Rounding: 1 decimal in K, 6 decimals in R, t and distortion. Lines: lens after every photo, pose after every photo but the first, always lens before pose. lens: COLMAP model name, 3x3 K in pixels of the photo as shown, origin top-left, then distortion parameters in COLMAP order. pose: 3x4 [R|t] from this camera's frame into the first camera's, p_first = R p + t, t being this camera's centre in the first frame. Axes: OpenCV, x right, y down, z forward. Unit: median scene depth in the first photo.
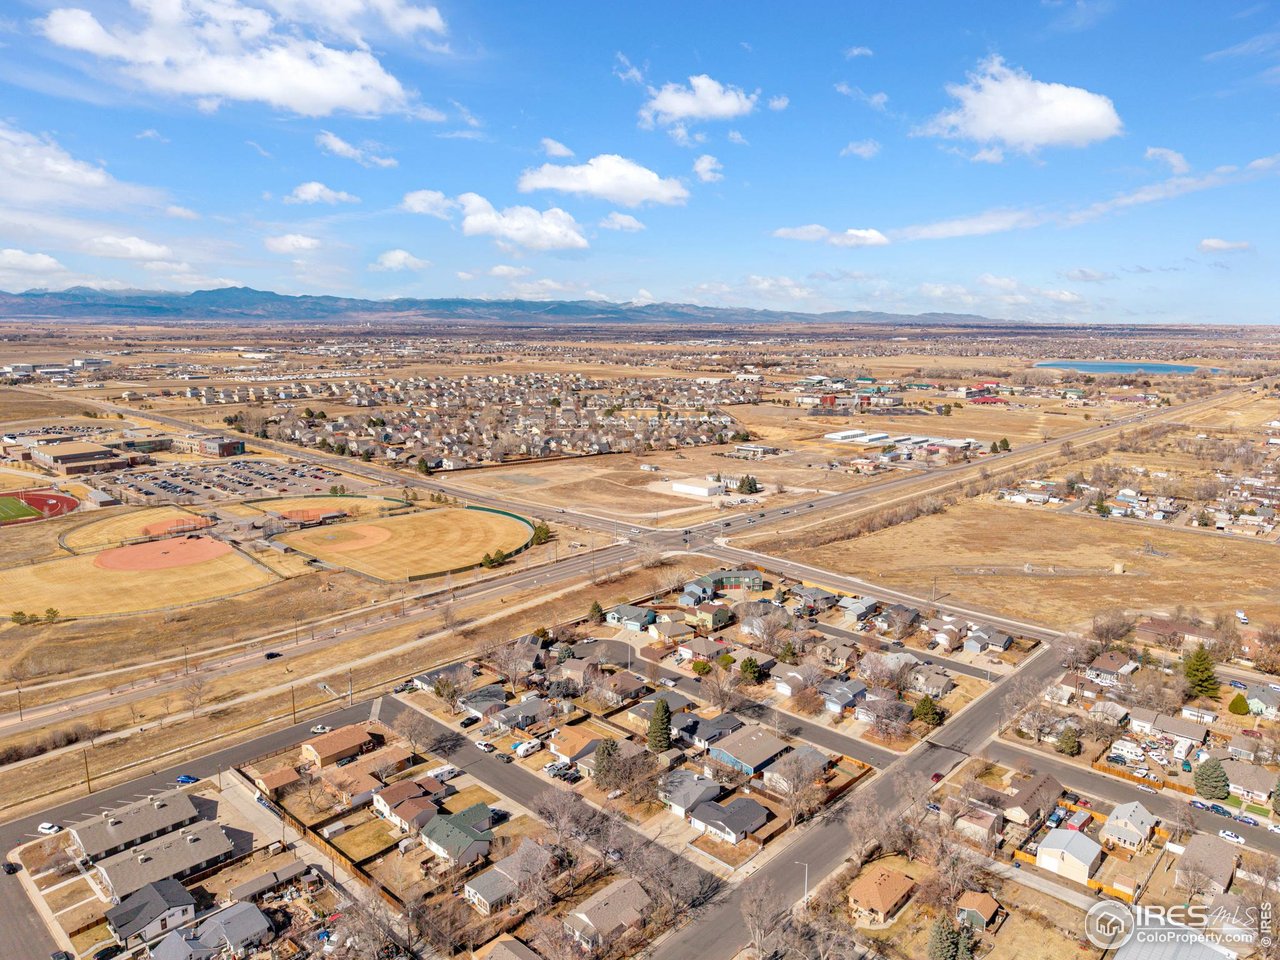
lens RADIAL K [[866.6, 0, 640.0], [0, 866.6, 480.0], [0, 0, 1]] dist [0.095117, -0.076439]
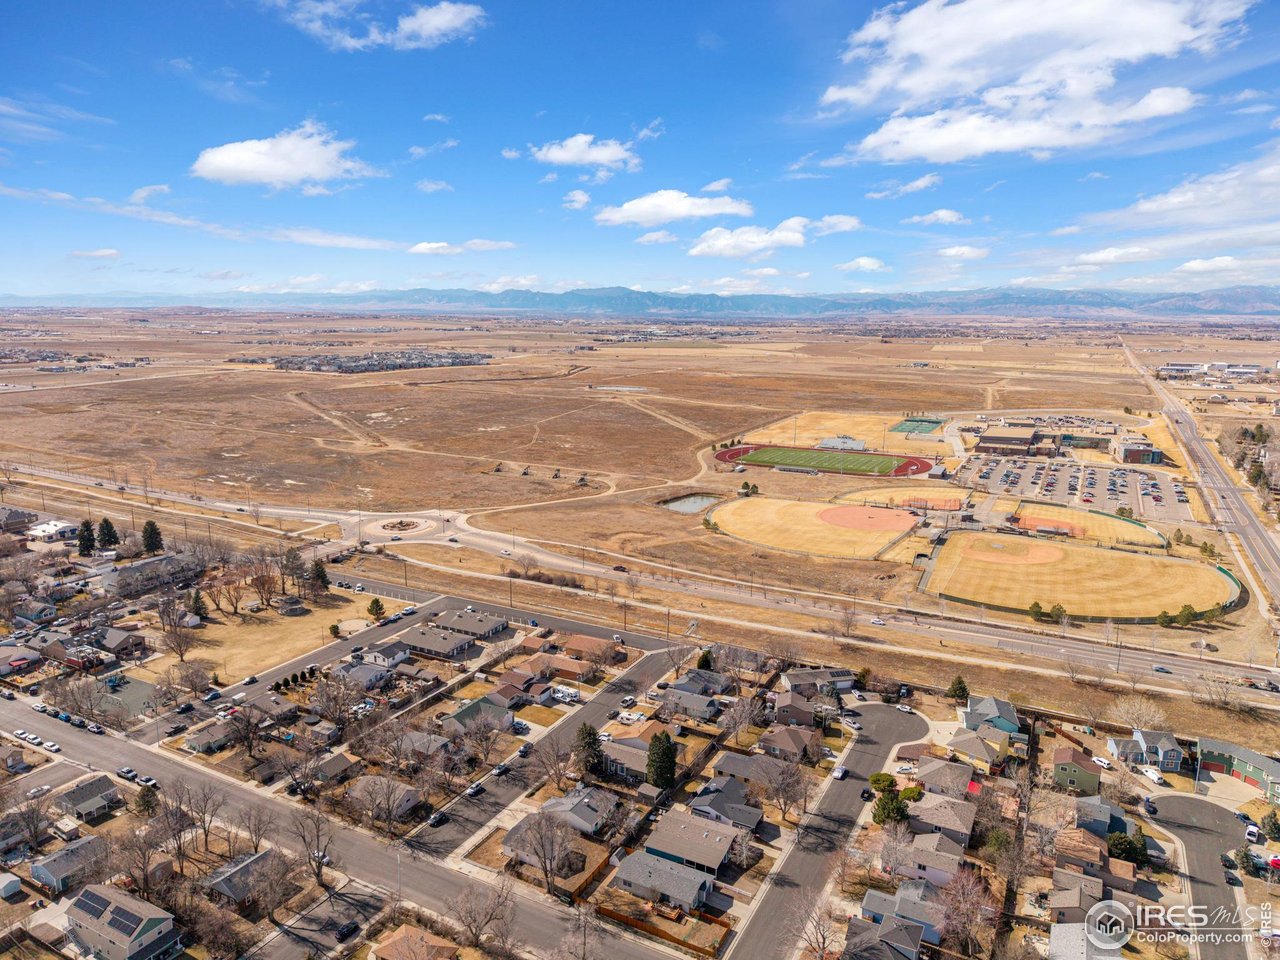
lens RADIAL K [[866.6, 0, 640.0], [0, 866.6, 480.0], [0, 0, 1]] dist [0.095117, -0.076439]
pose [[0.257421, 0.182273, -0.948953, 0.544502], [-0.181514, 0.973688, 0.137785, -0.080563], [0.949098, 0.136779, 0.283733, 0.444070]]
